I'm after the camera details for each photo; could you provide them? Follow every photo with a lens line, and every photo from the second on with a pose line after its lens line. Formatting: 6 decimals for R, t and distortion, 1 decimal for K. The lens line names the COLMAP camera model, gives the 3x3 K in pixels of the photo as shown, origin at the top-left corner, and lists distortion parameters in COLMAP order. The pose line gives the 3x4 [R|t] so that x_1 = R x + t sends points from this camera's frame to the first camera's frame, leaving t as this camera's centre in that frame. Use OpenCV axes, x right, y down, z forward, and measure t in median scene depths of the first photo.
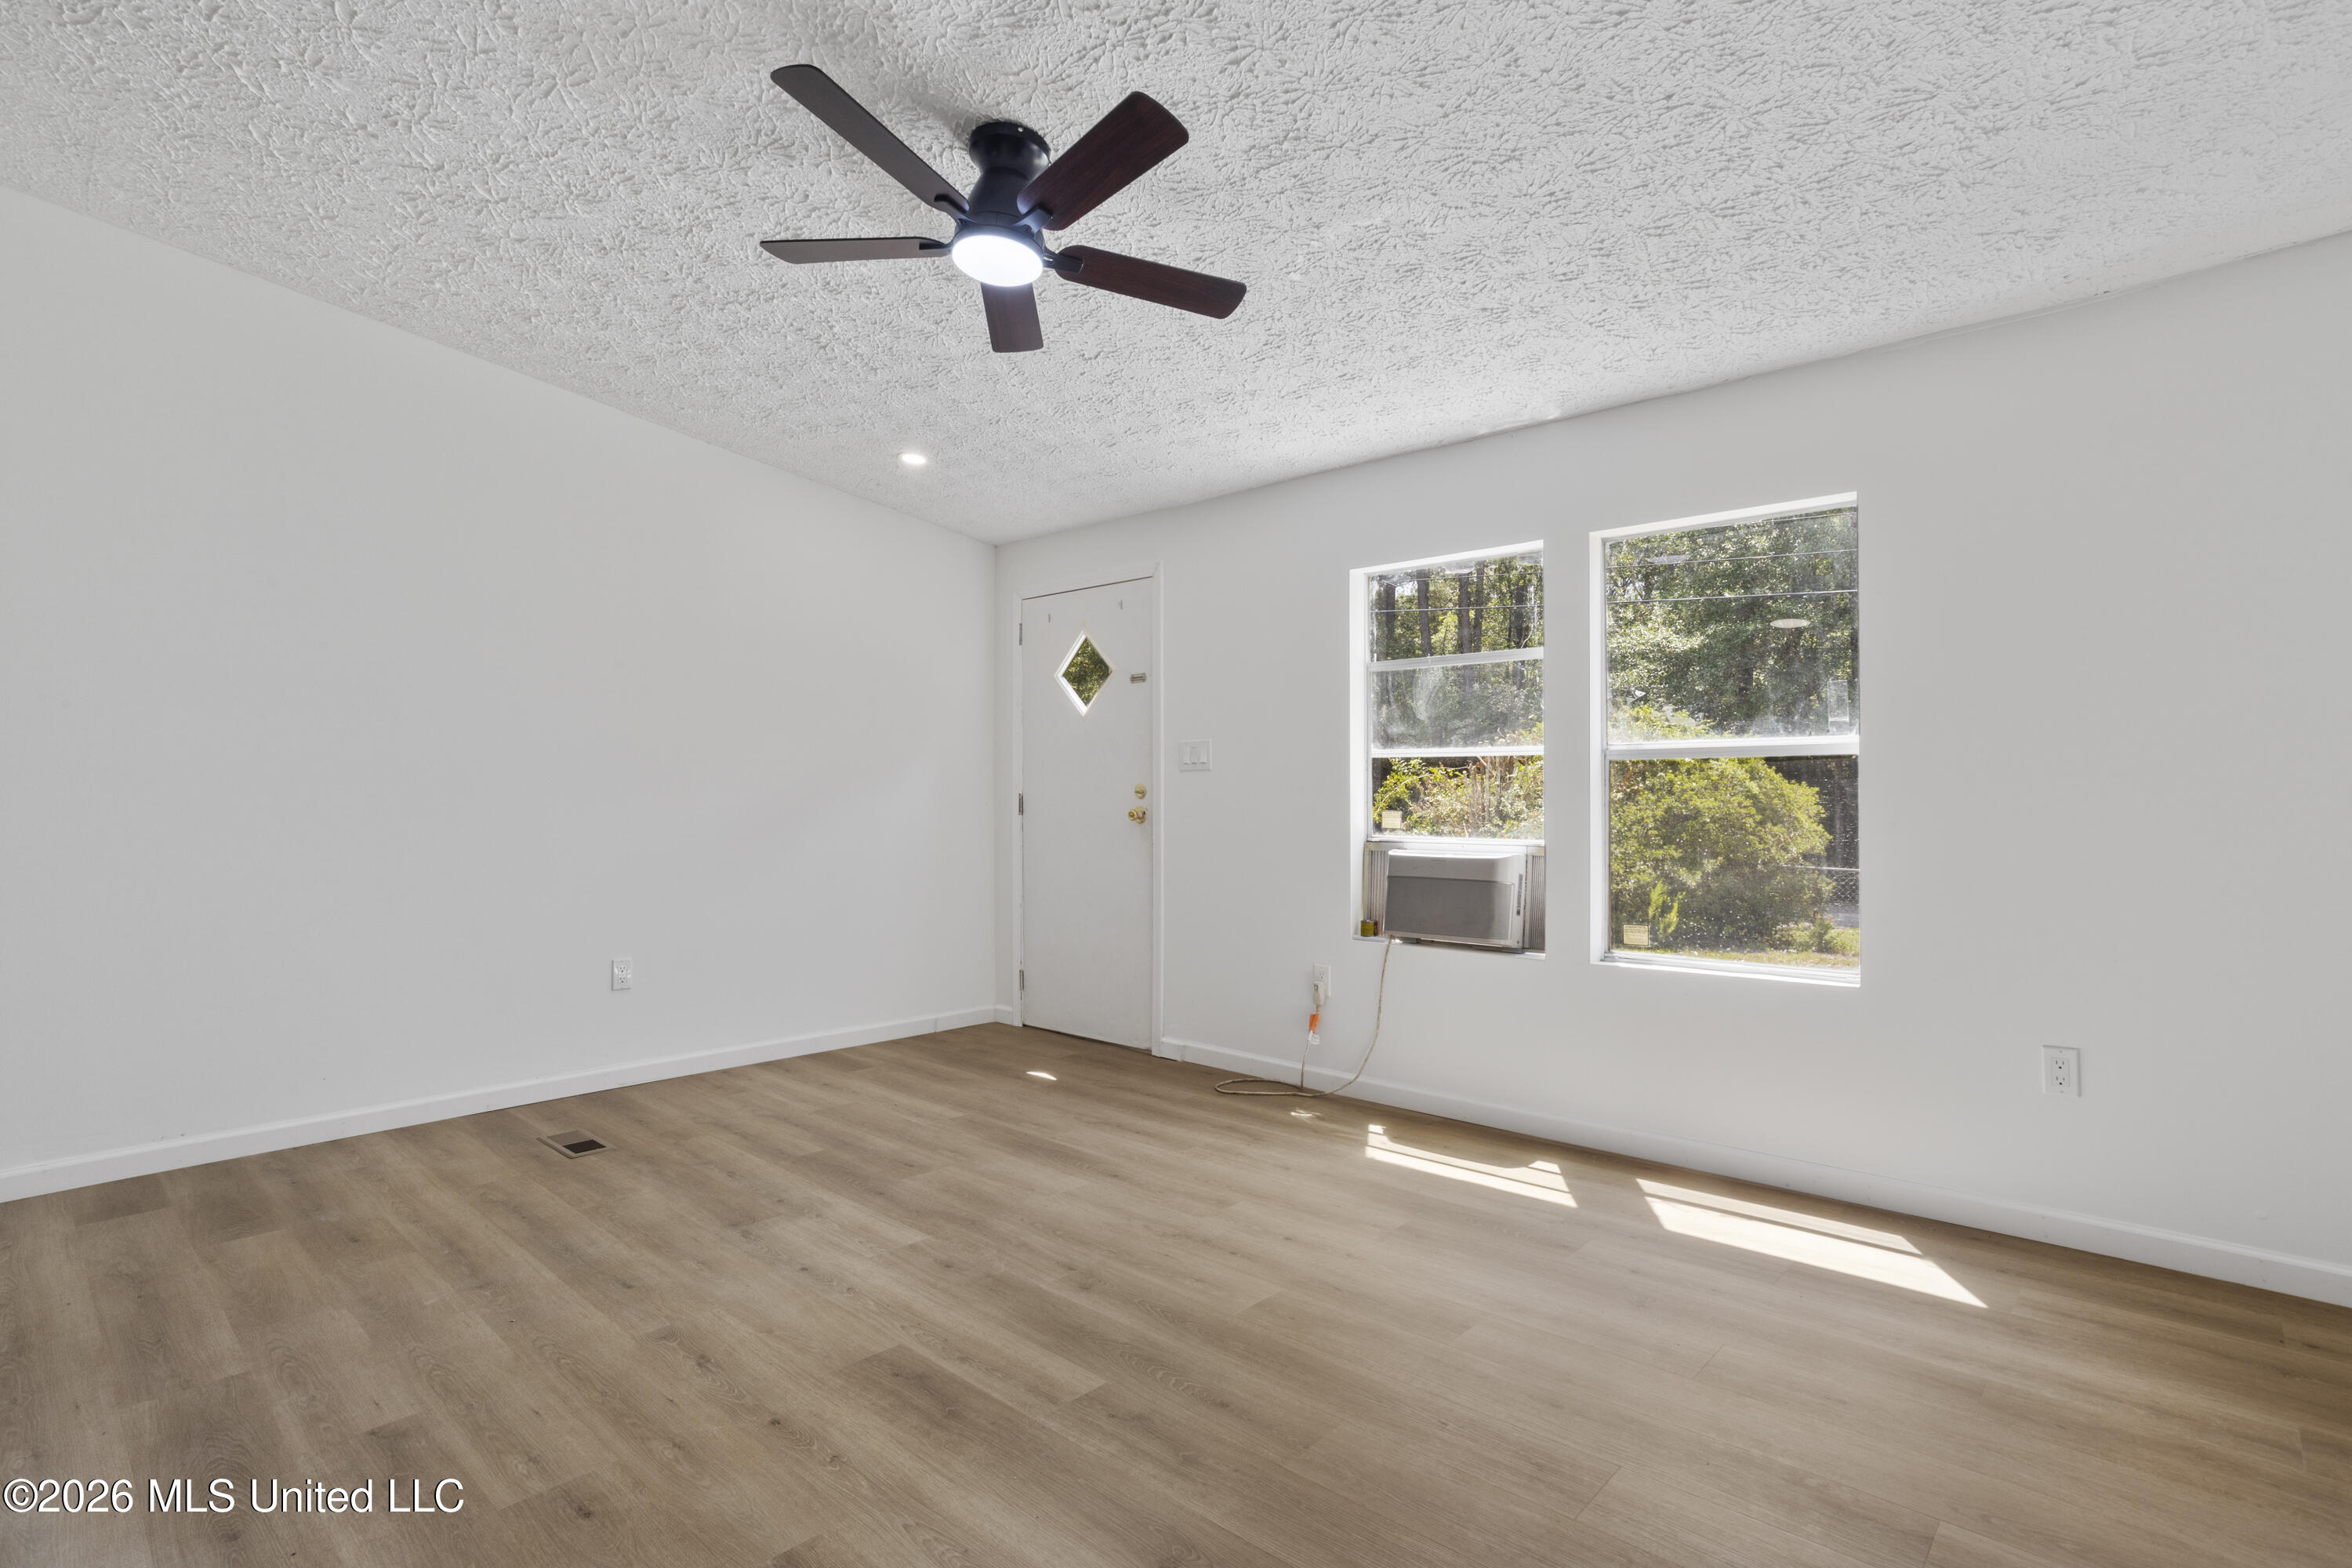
lens RADIAL K [[1135.3, 0, 1166.8], [0, 1135.3, 783.4], [0, 0, 1]] dist [-0.059719, 0.036835]
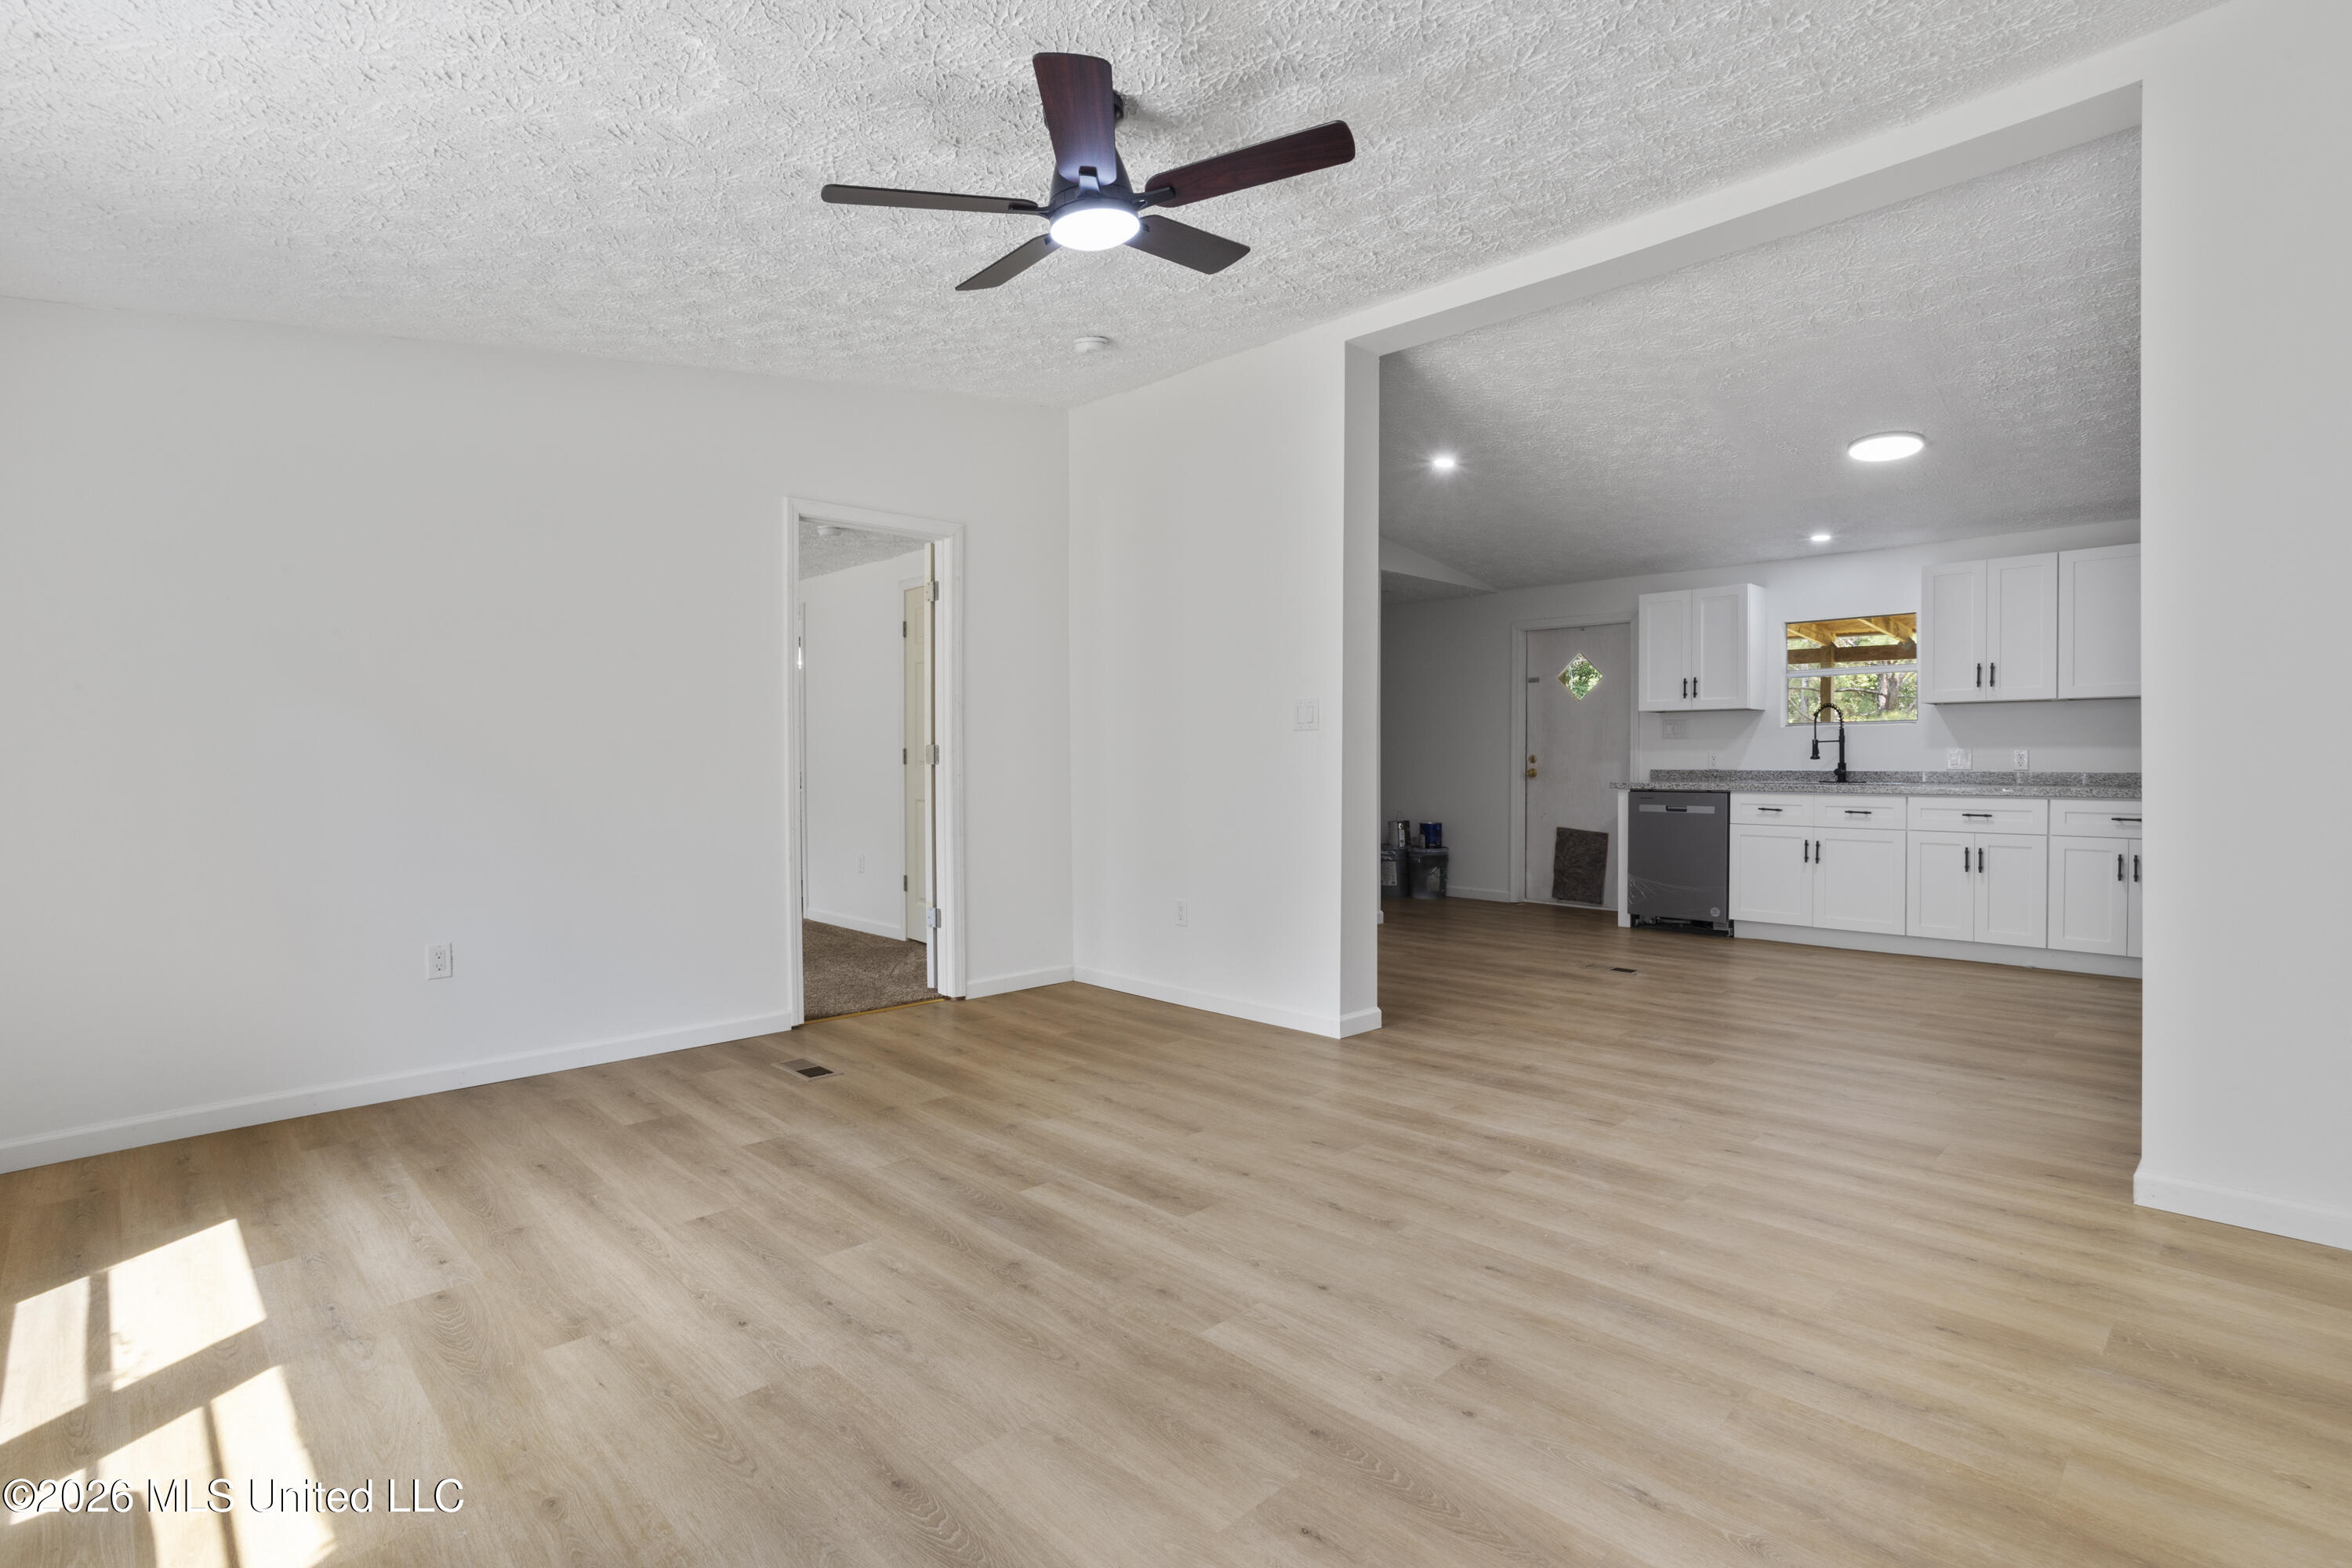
lens RADIAL K [[1135.3, 0, 1166.8], [0, 1135.3, 783.4], [0, 0, 1]] dist [-0.059719, 0.036835]
pose [[-0.998294, 0.006259, 0.058053, -0.202624], [0.006971, 0.999903, 0.012062, 0.016618], [-0.057972, 0.012447, -0.998241, 1.507335]]
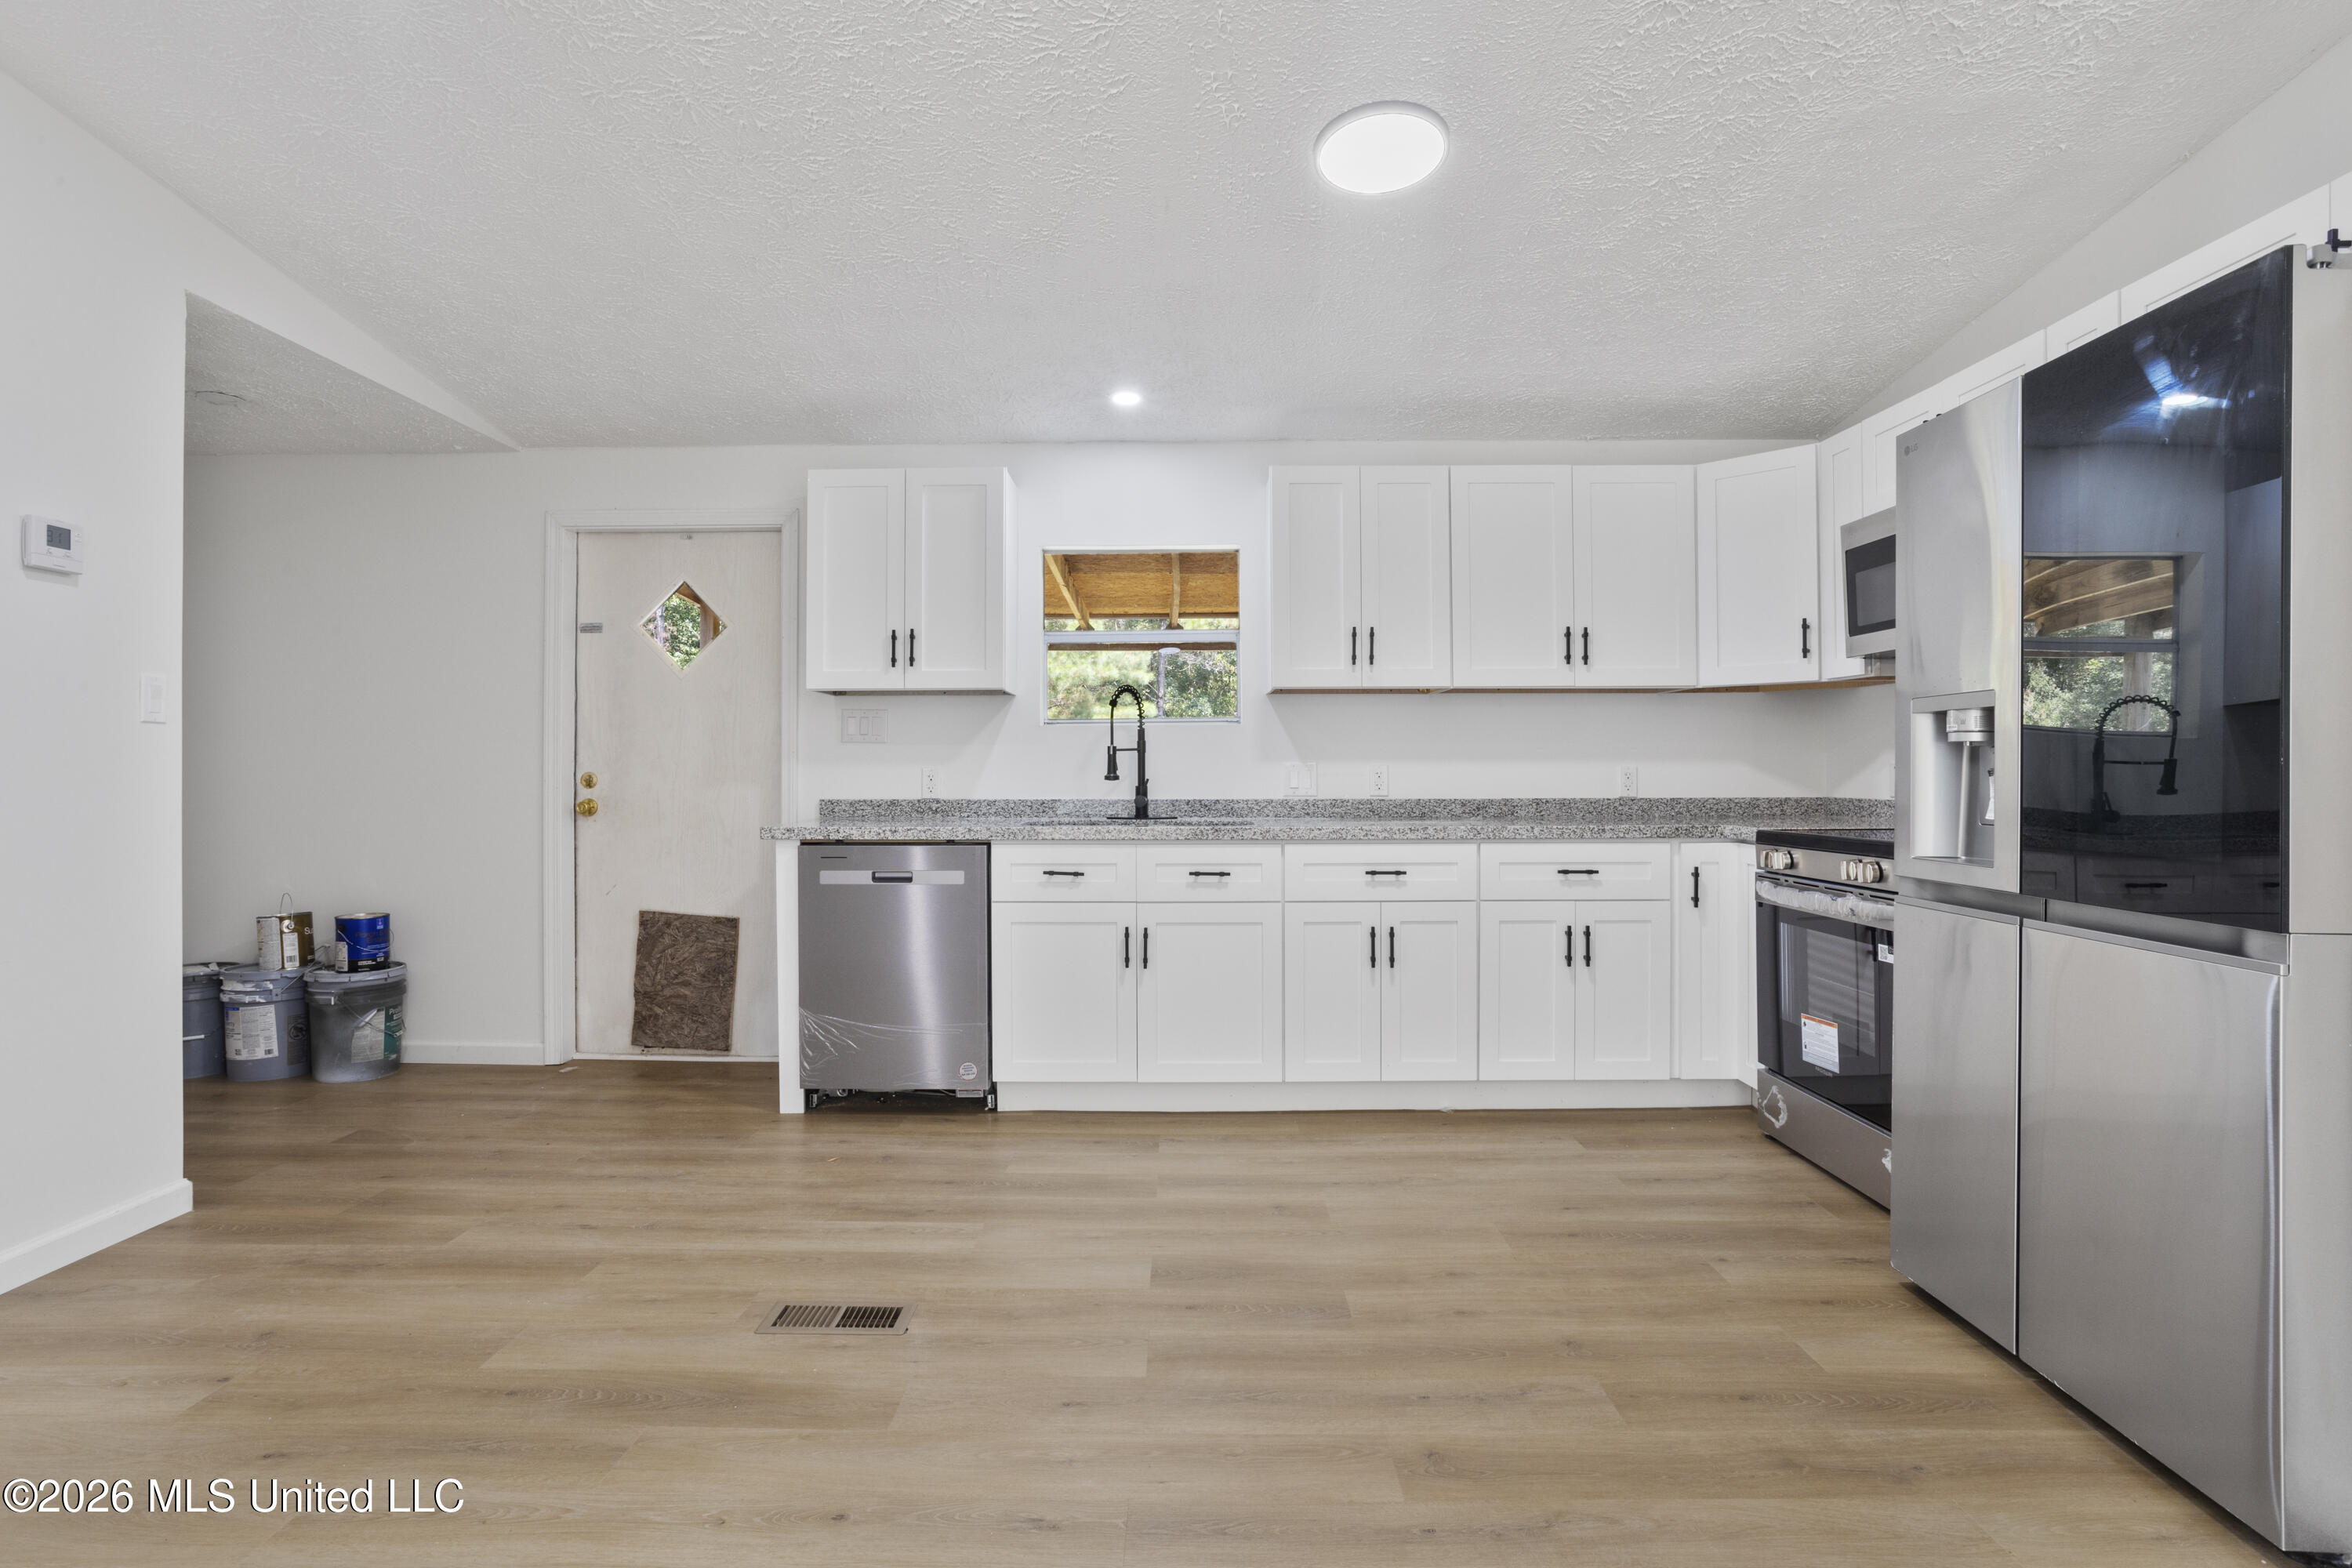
lens RADIAL K [[1199.1, 0, 1175.2], [0, 1199.1, 769.8], [0, 0, 1]] dist [-0.056214, 0.035614]
pose [[-0.743150, 0.004055, -0.669113, -0.464046], [0.012769, 0.999885, -0.008122, 0.005619], [0.669003, -0.014580, -0.743116, 0.395770]]
